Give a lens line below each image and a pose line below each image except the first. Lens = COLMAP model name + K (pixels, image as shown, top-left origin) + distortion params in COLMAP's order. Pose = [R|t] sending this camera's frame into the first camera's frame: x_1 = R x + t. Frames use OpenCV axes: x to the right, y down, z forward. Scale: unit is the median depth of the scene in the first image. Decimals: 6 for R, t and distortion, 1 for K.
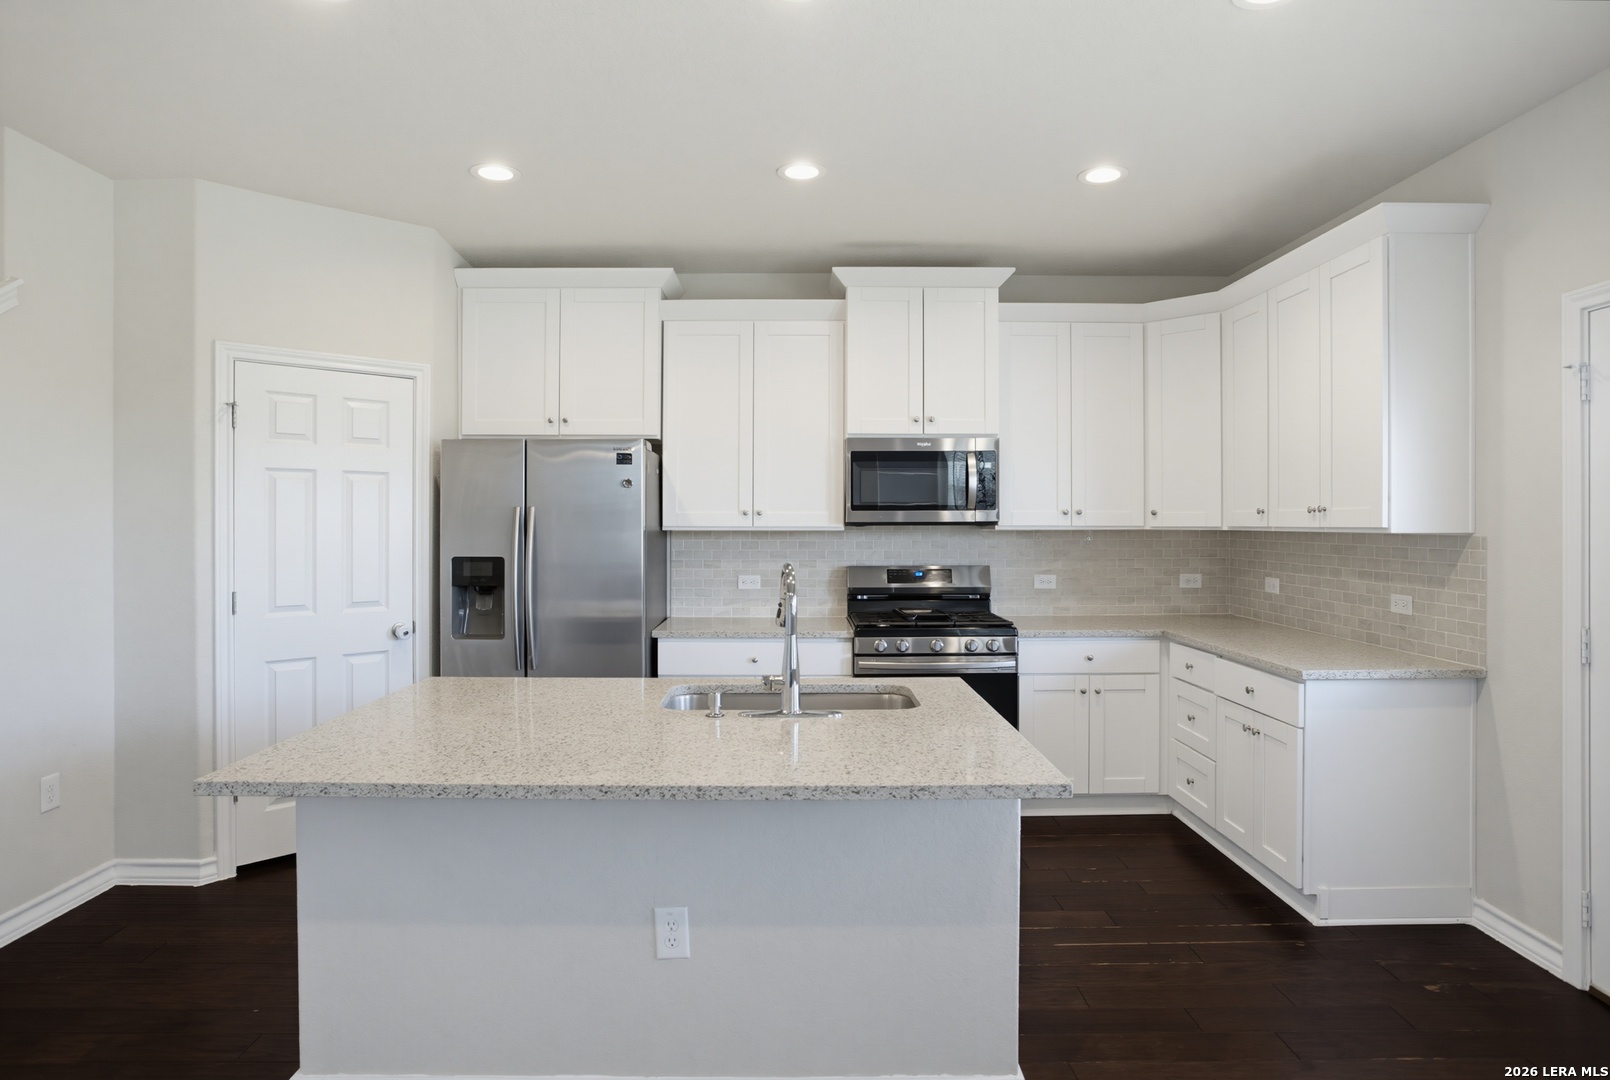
lens RADIAL K [[888.5, 0, 796.9], [0, 888.5, 520.8], [0, 0, 1]] dist [-0.046313, 0.013037]
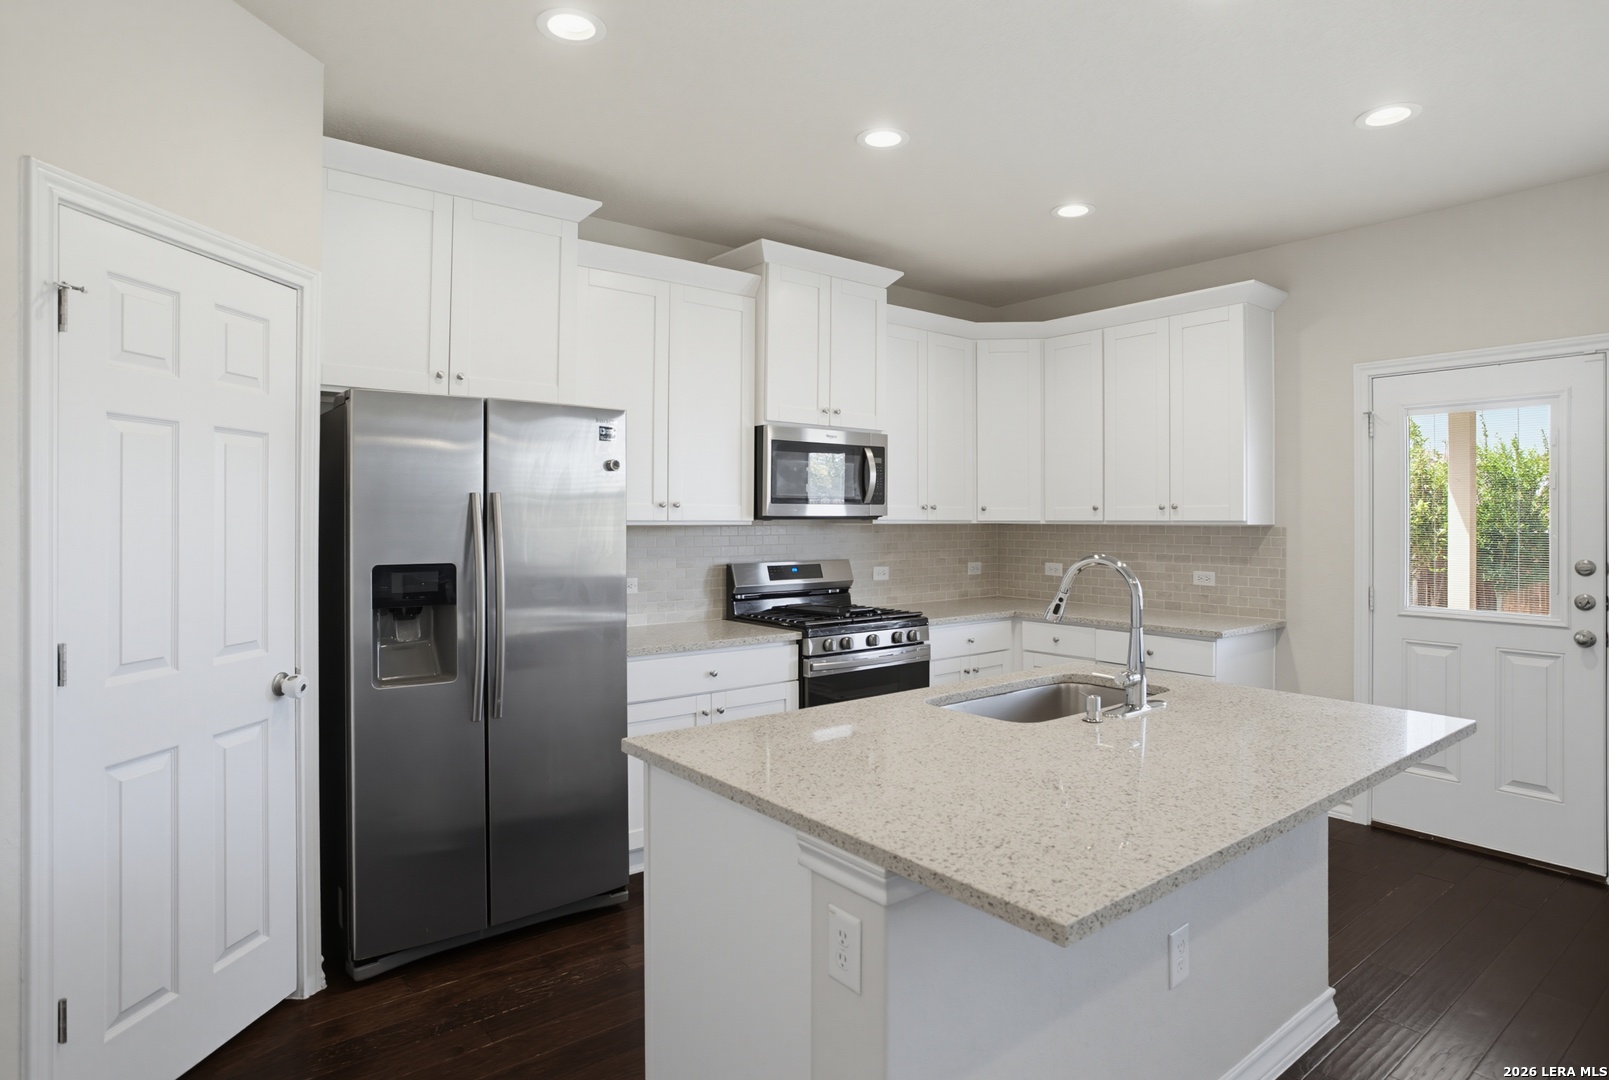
lens RADIAL K [[887.9, 0, 798.0], [0, 887.9, 519.5], [0, 0, 1]] dist [-0.046313, 0.013037]
pose [[0.785743, 0.001284, 0.618552, -0.519876], [-0.002766, 0.999995, 0.001438, 0.004005], [-0.618548, -0.002841, 0.785742, 0.265538]]
